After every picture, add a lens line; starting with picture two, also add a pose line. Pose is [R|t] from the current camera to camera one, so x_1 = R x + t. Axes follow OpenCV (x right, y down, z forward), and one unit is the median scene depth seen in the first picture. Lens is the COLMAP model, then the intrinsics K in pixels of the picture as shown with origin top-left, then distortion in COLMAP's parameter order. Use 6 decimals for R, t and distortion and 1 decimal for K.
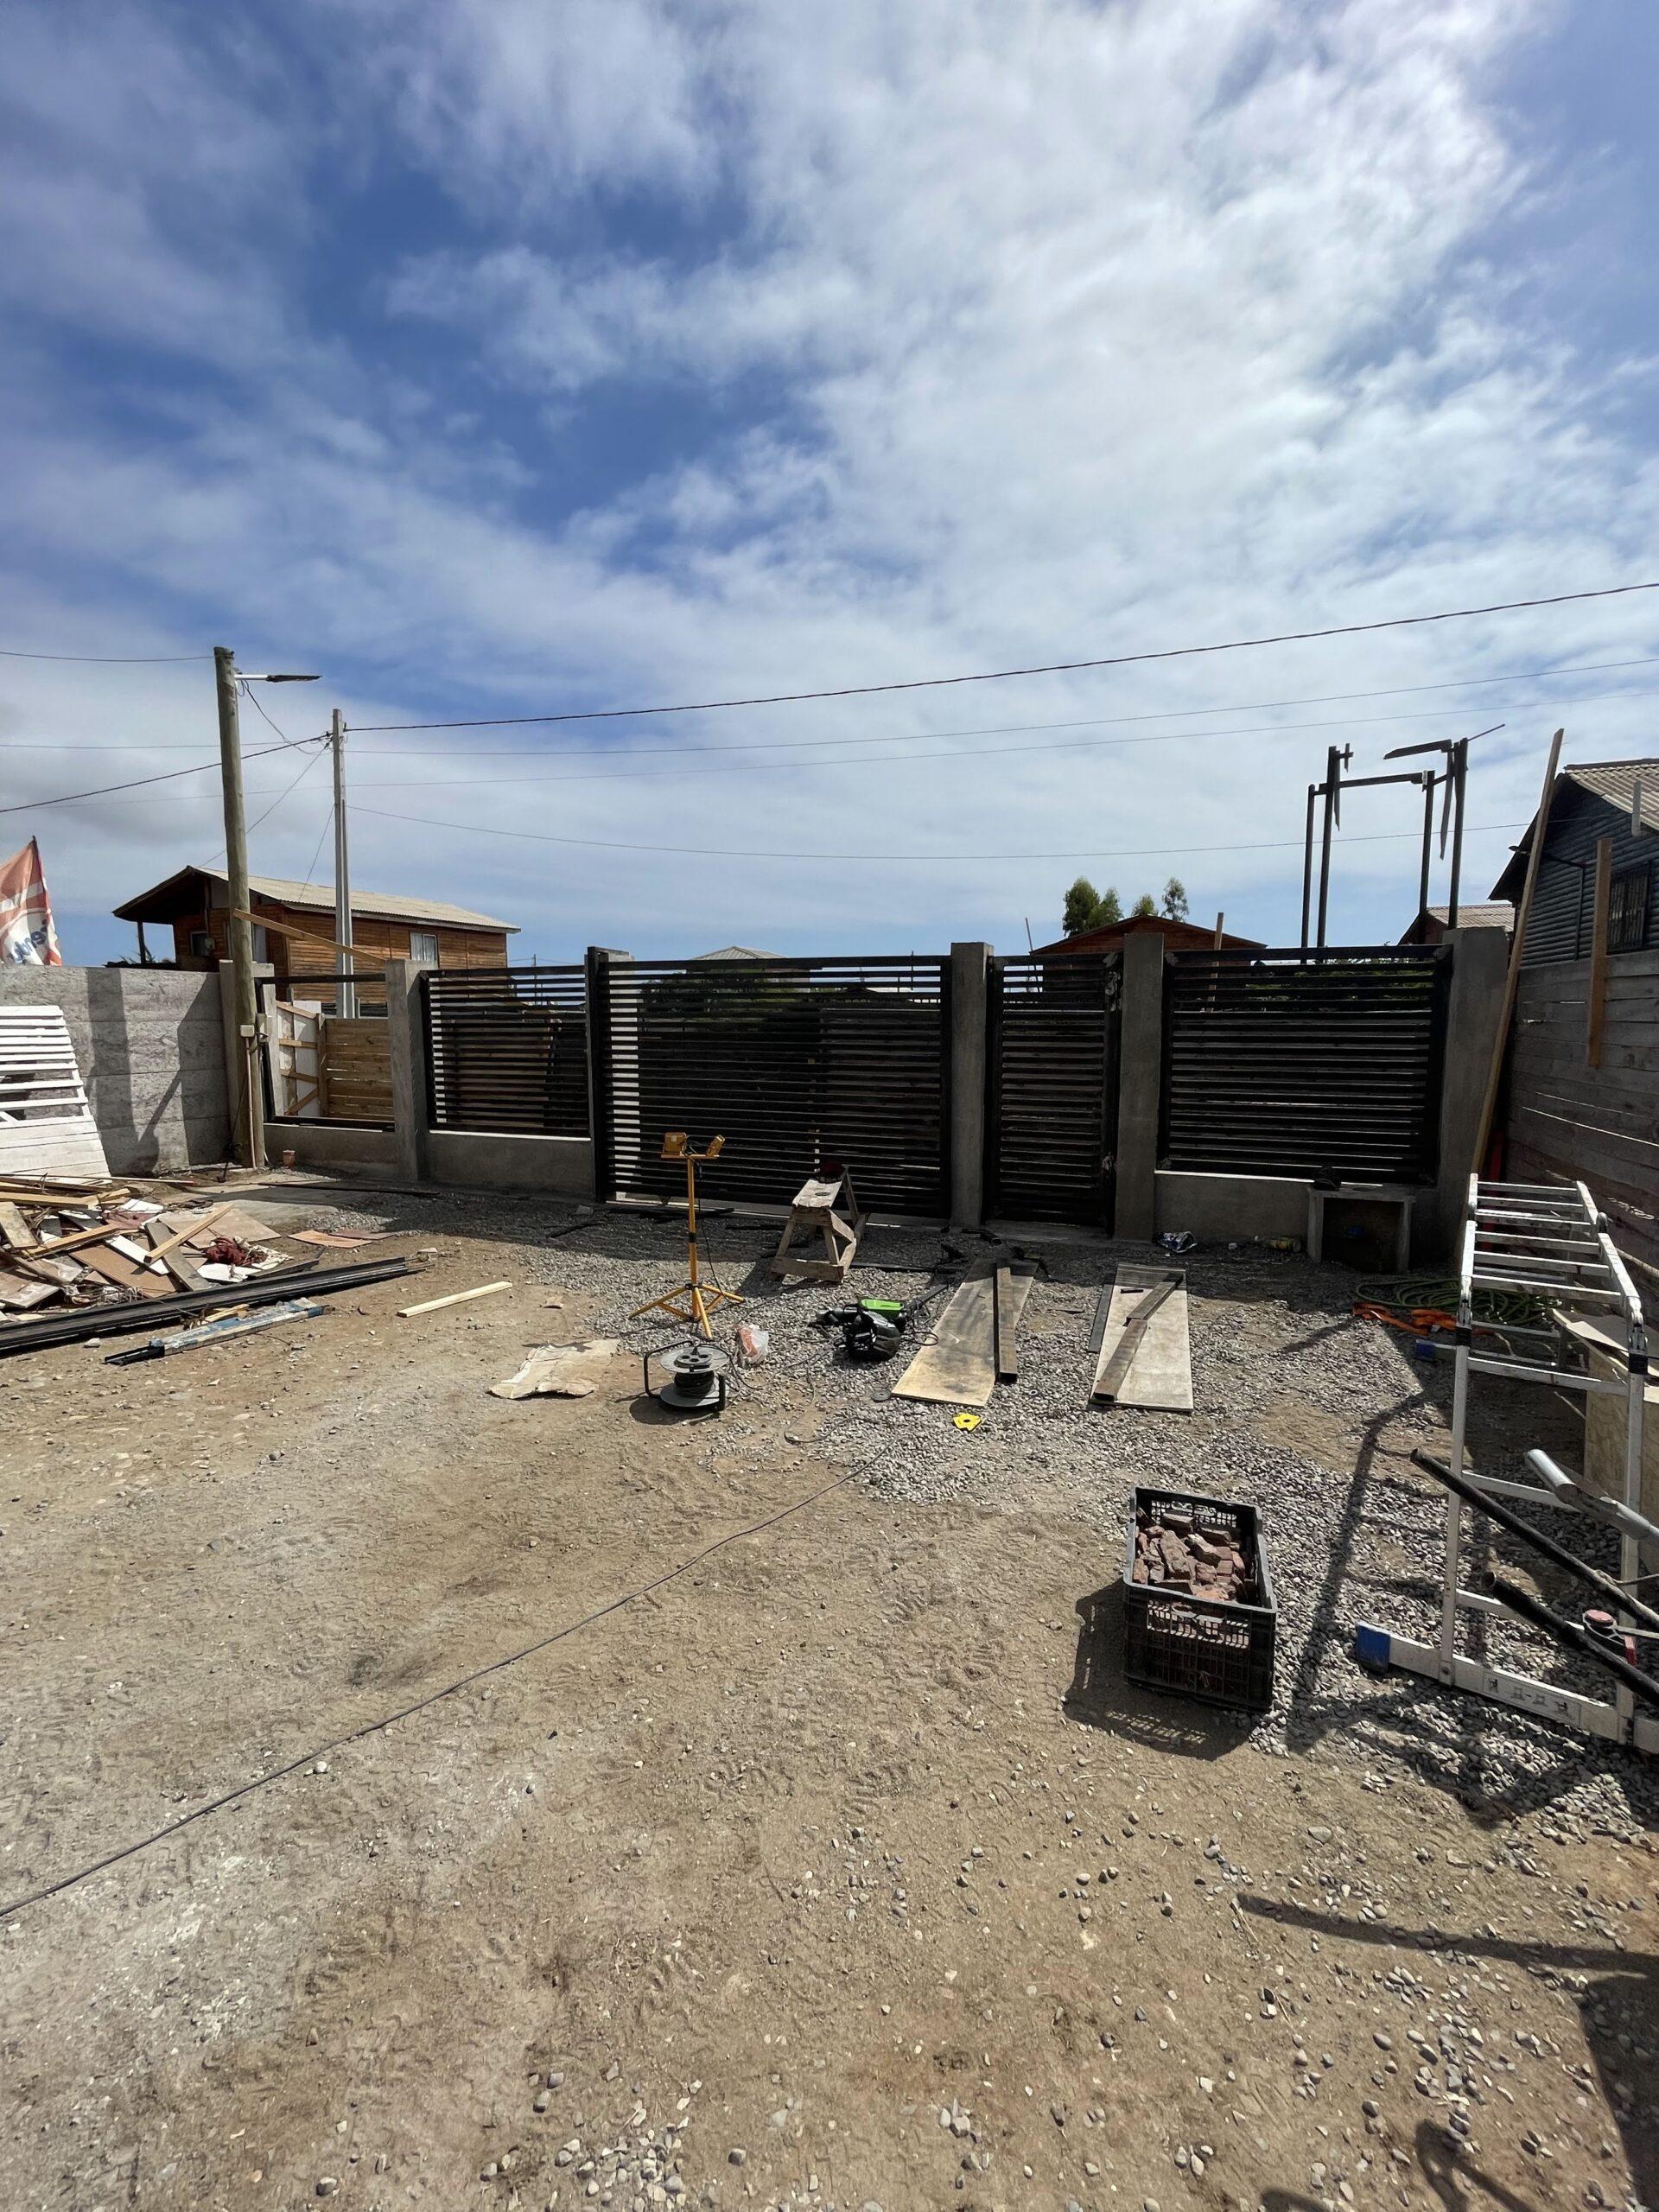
lens RADIAL K [[894.7, 0, 812.5], [0, 894.7, 1106.2], [0, 0, 1]] dist [-0.004917, 0.001036]
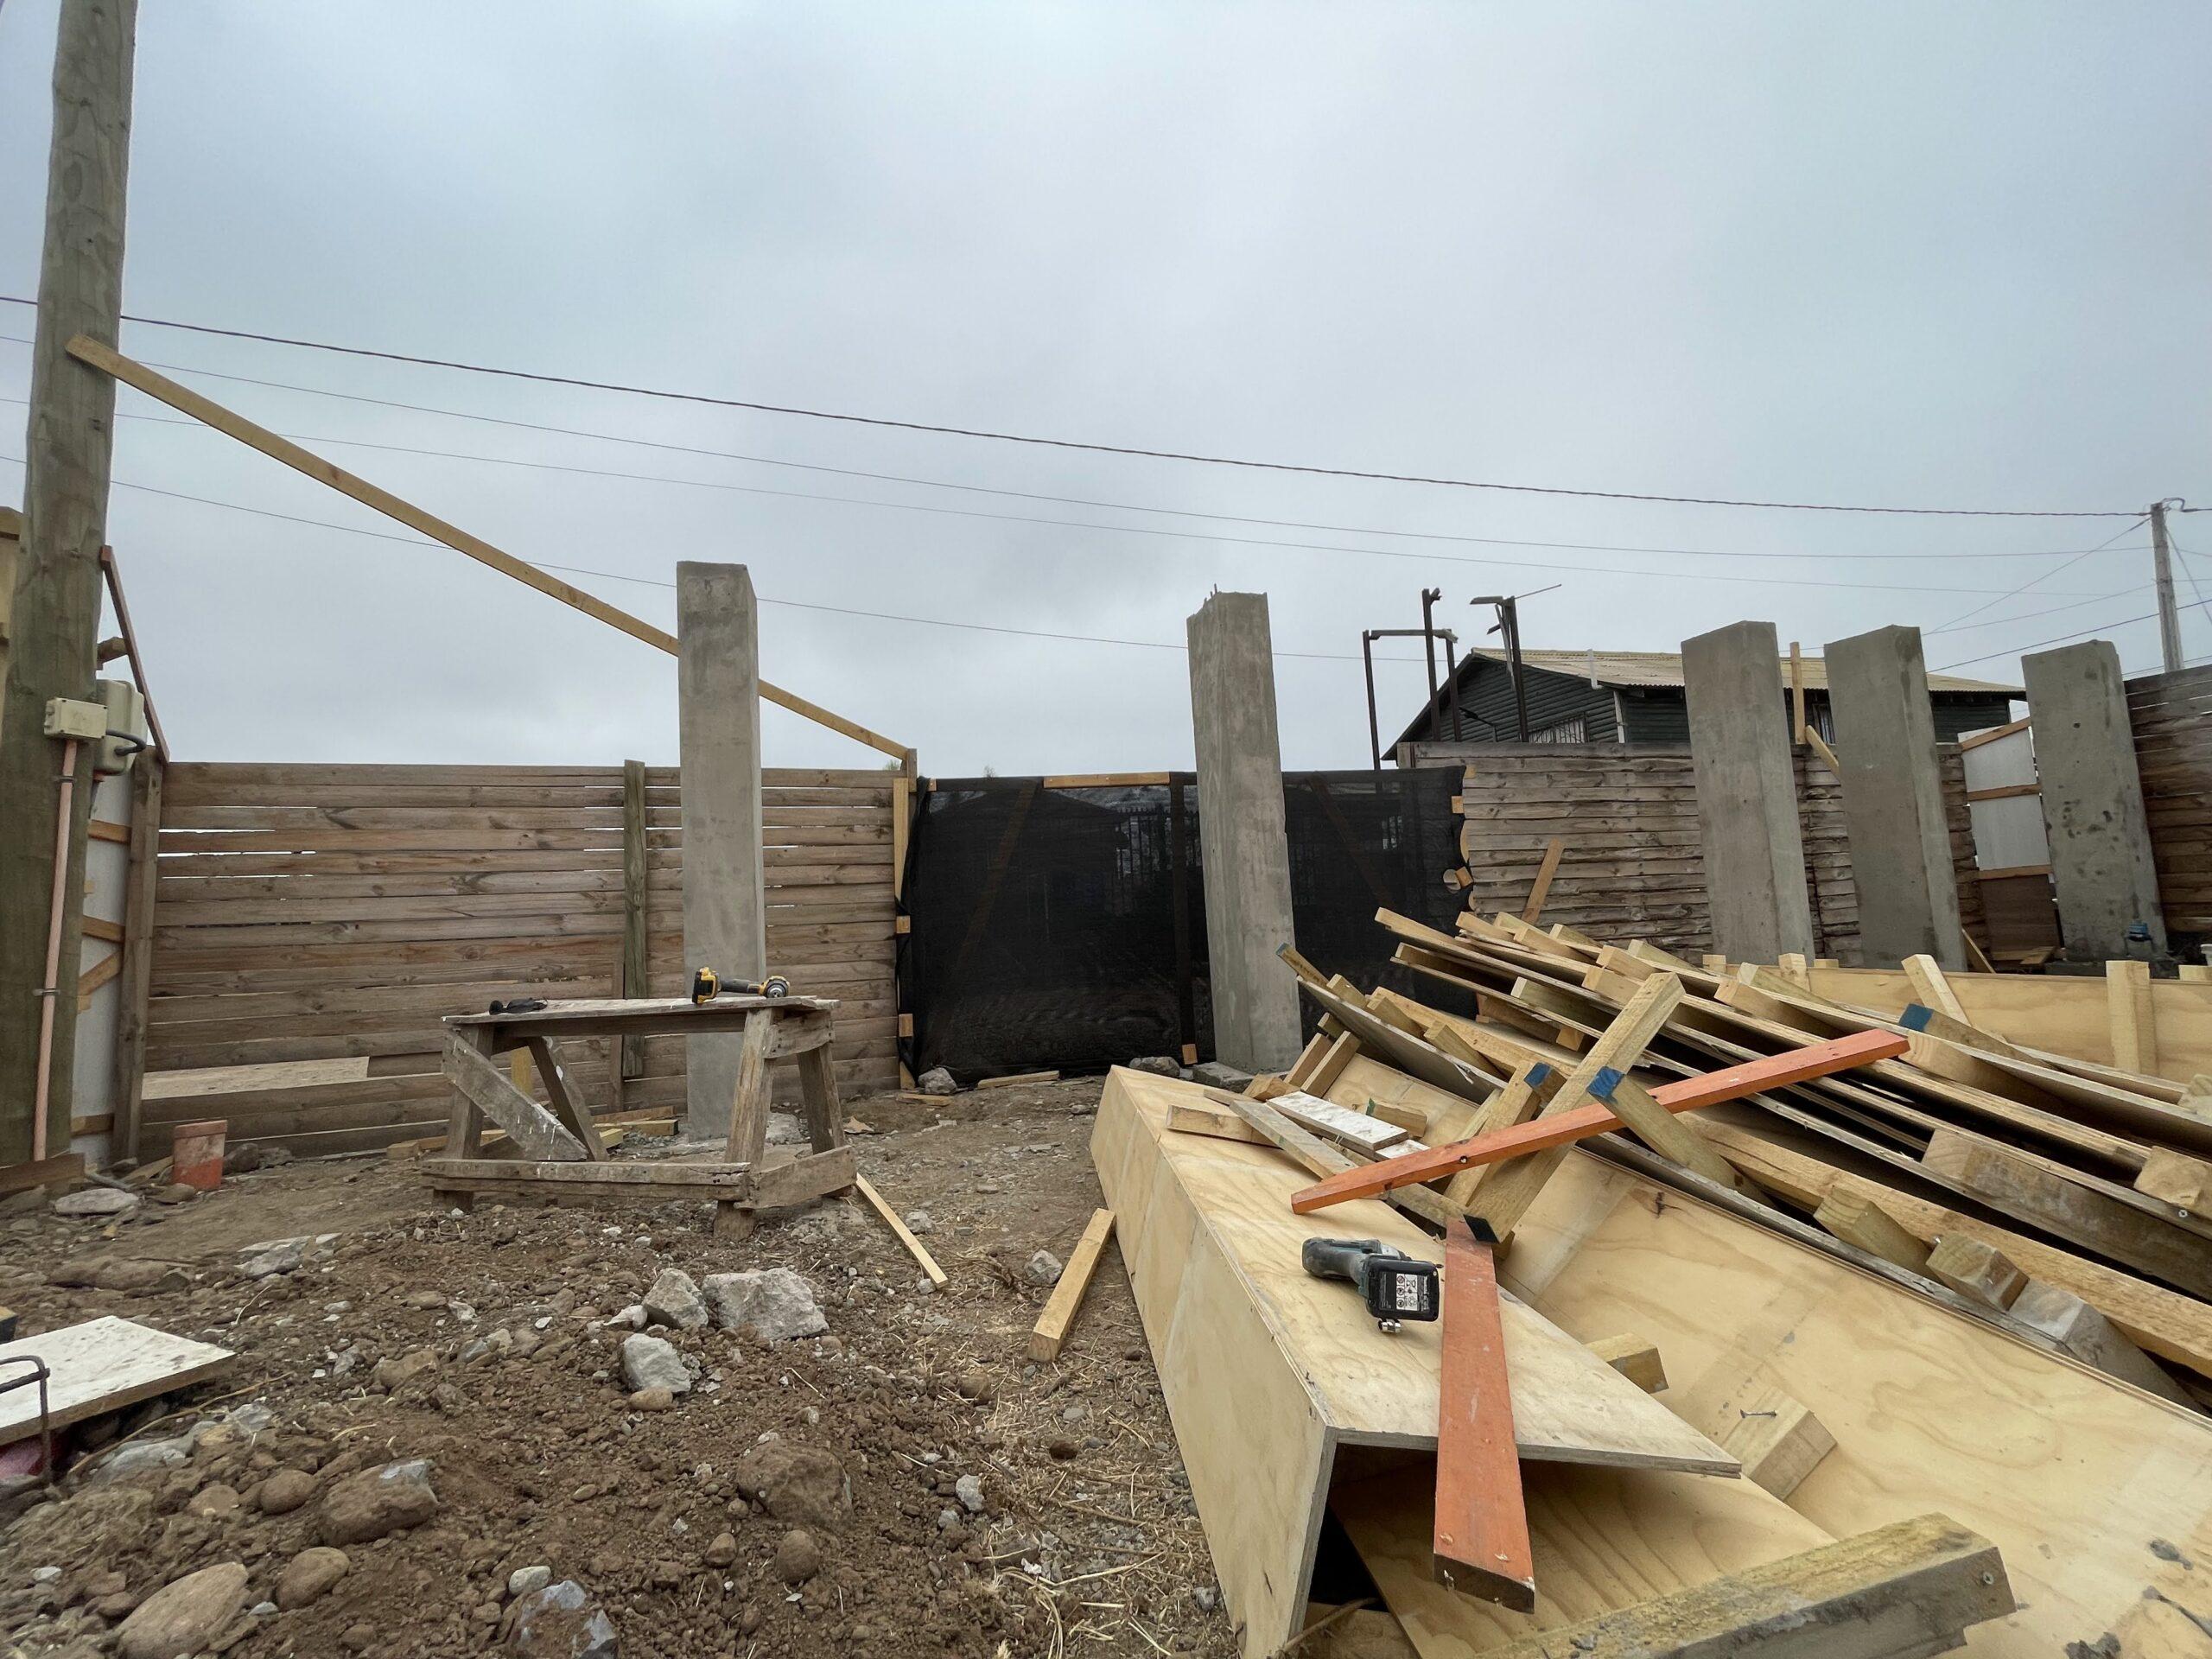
lens RADIAL K [[894.7, 0, 1110.9], [0, 894.7, 828.4], [0, 0, 1]] dist [-0.004917, 0.001036]
pose [[0.790388, 0.009631, 0.612530, -0.425549], [0.118540, 0.978574, -0.168346, 0.031742], [-0.601028, 0.205668, 0.772312, 0.454982]]
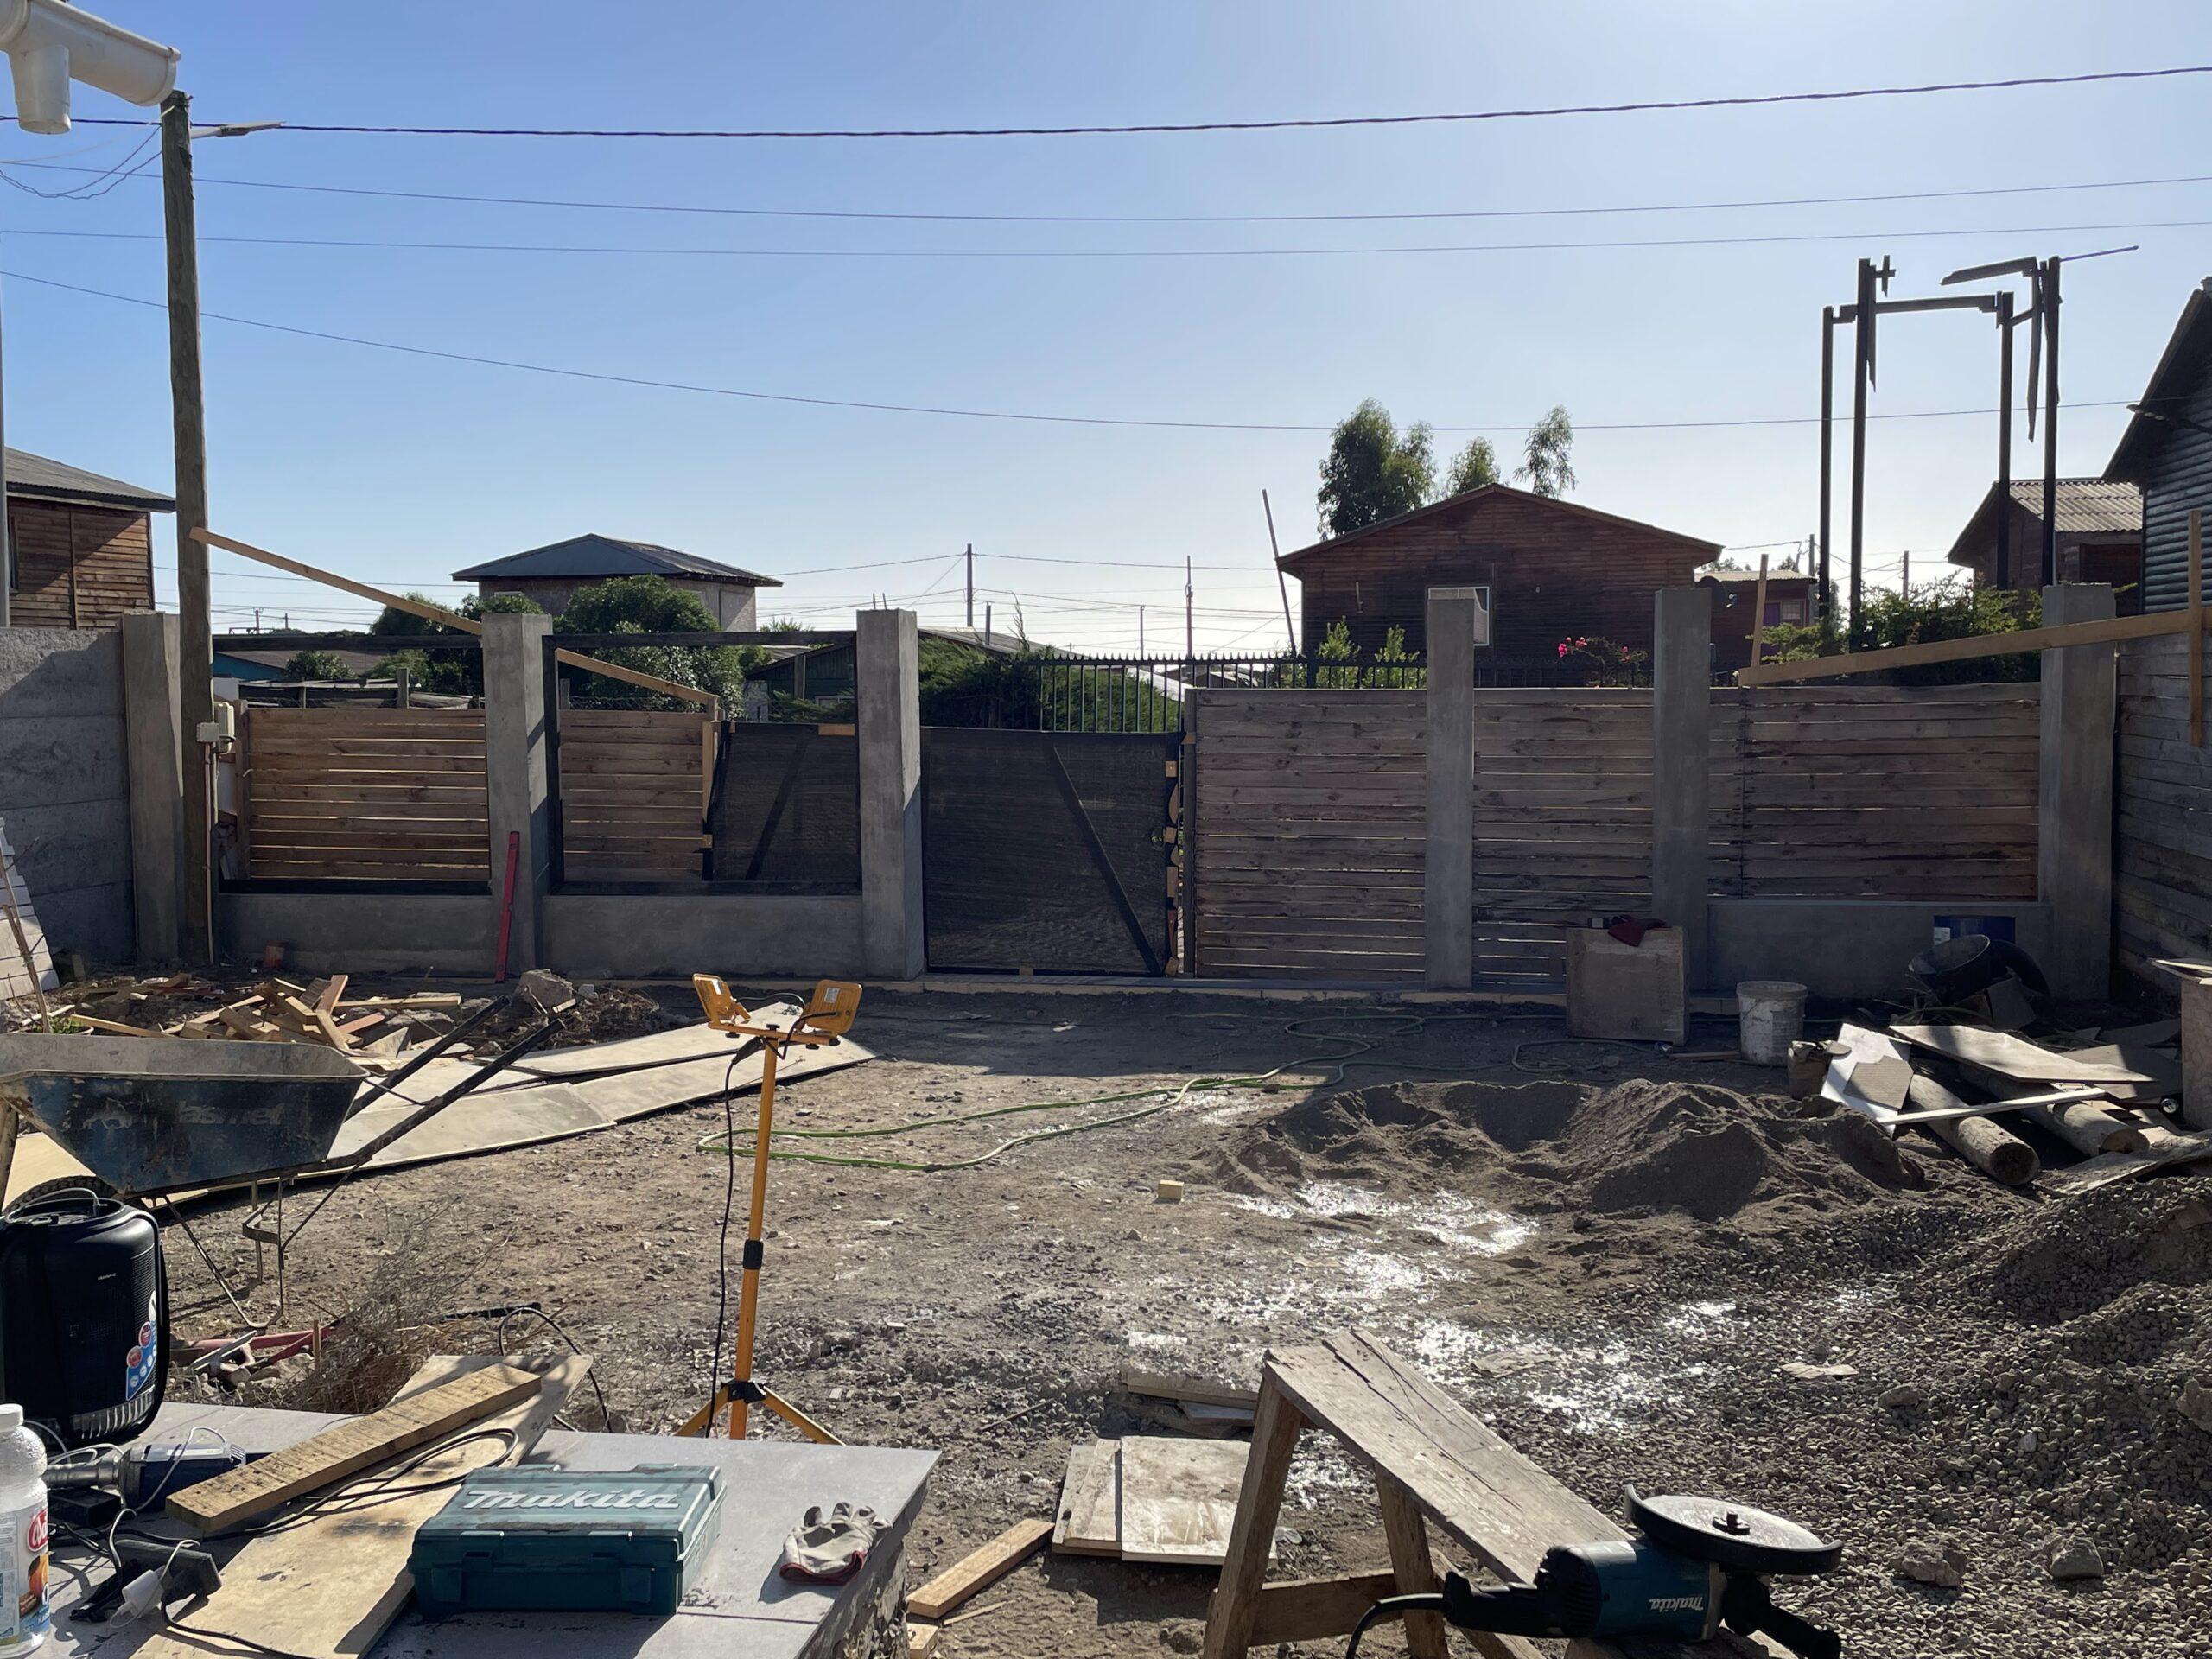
lens RADIAL K [[2117.3, 0, 1111.5], [0, 2117.3, 839.1], [0, 0, 1]] dist [0.066361, 0.000000]
pose [[0.978885, -0.024569, 0.202932, -0.266881], [0.030323, 0.999220, -0.025295, 0.029888], [-0.202152, 0.030914, 0.978866, -0.378414]]
